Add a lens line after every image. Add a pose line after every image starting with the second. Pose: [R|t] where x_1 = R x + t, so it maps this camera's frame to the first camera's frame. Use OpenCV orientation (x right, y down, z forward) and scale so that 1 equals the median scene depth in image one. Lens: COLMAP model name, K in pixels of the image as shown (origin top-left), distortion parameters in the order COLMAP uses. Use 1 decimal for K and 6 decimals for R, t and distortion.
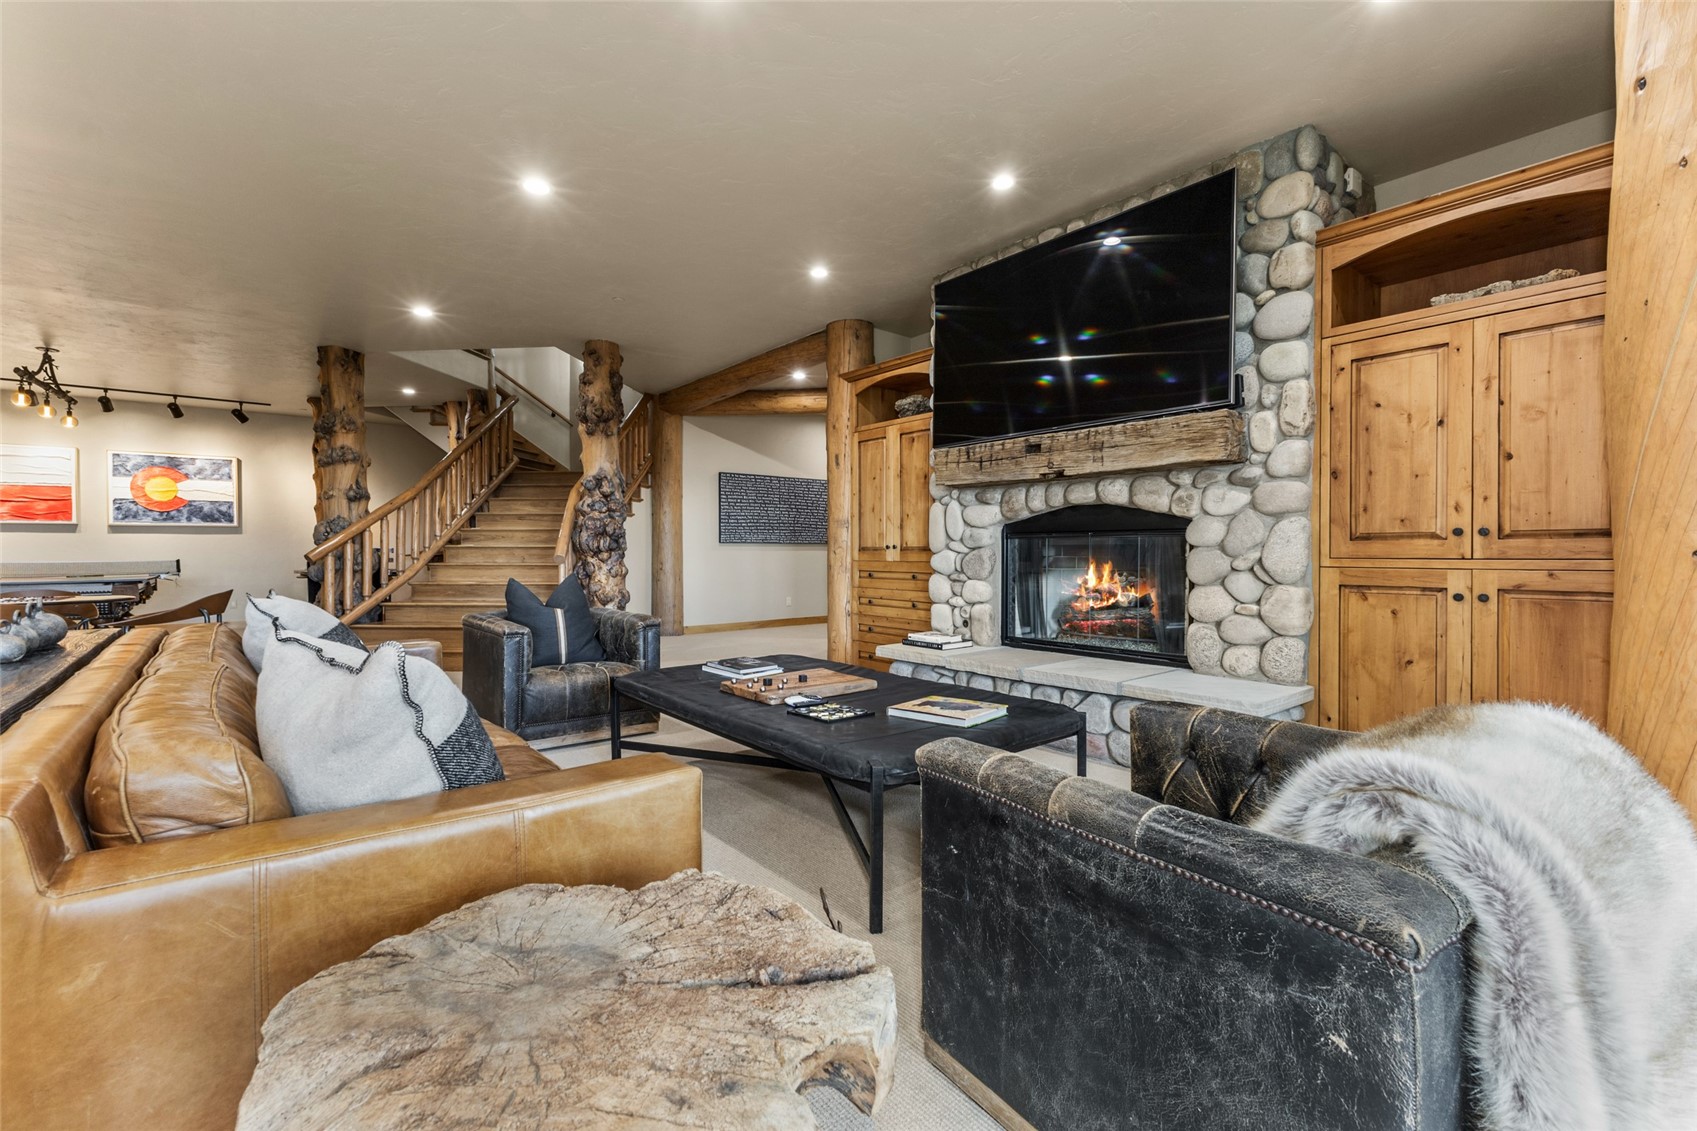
lens RADIAL K [[739.2, 0, 843.7], [0, 739.2, 565.0], [0, 0, 1]] dist [0.001752, -0.000324]
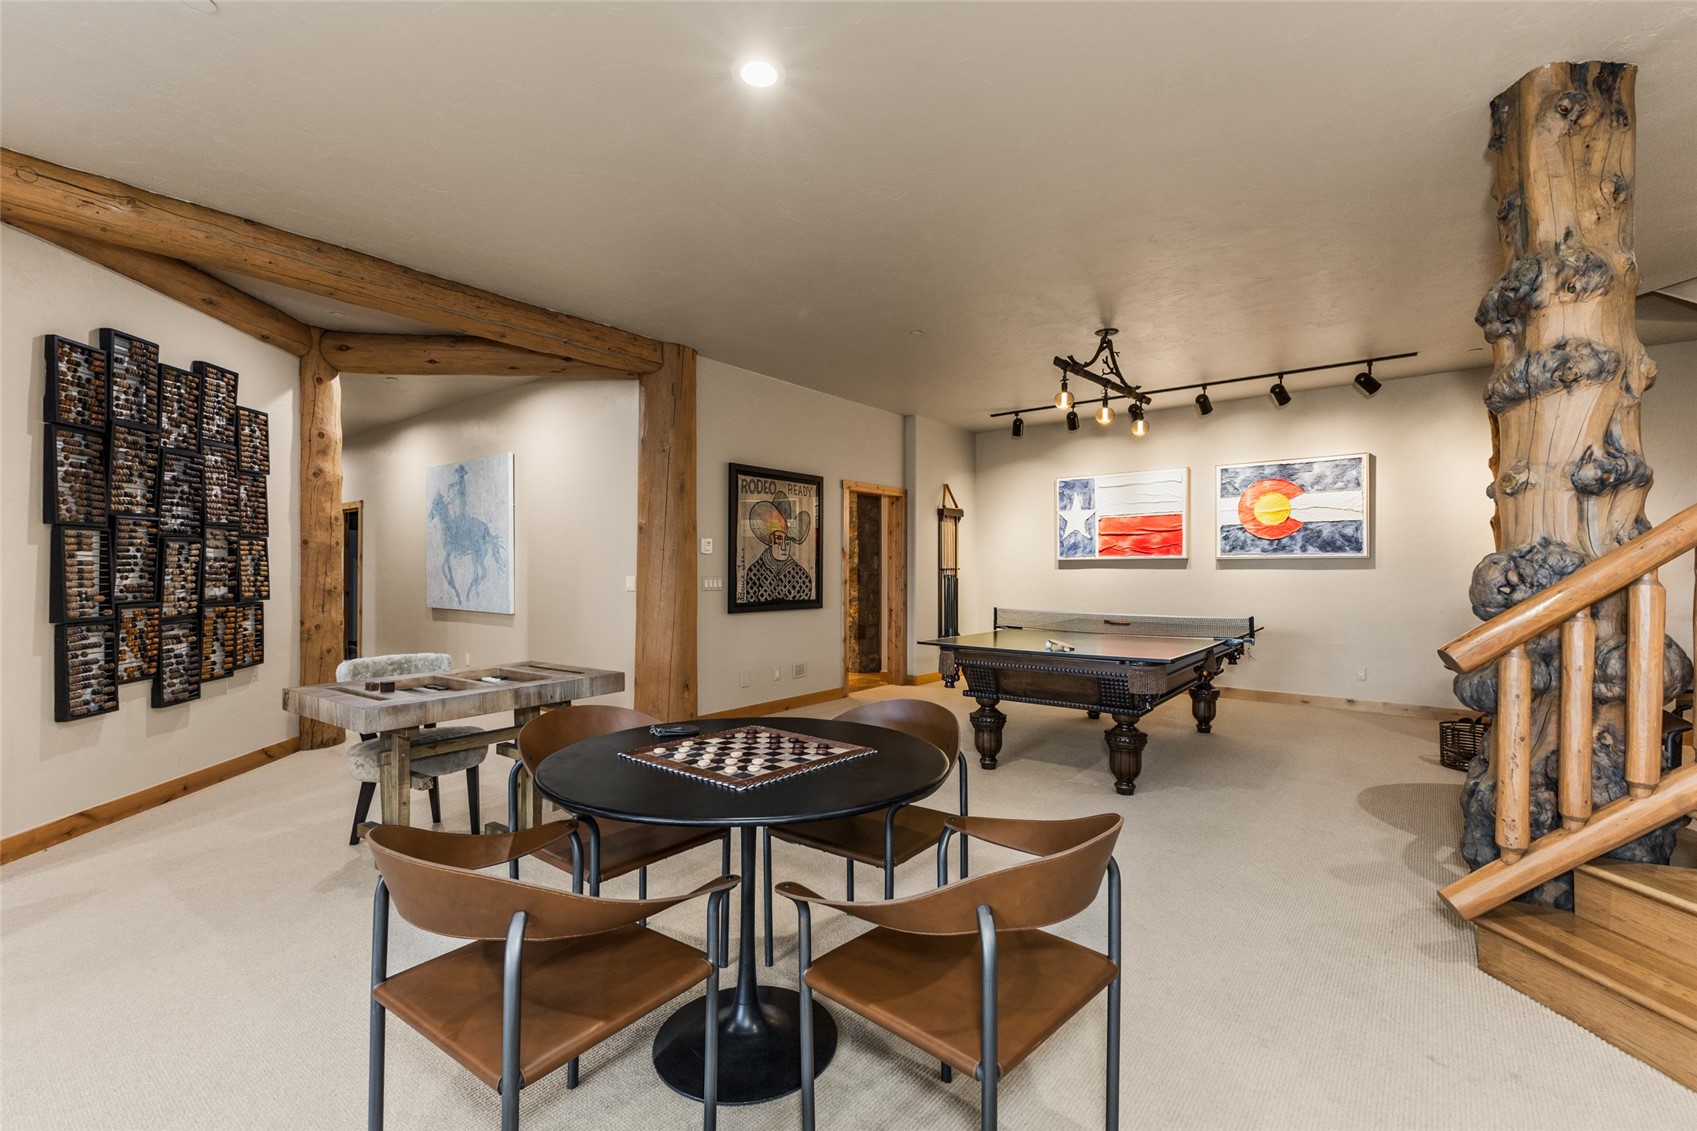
lens RADIAL K [[739.2, 0, 843.7], [0, 739.2, 565.0], [0, 0, 1]] dist [0.001752, -0.000324]
pose [[0.215205, -0.003669, -0.976562, -0.407958], [-0.022218, 0.999716, -0.008652, -0.043163], [0.976316, 0.023560, 0.215063, 0.594122]]
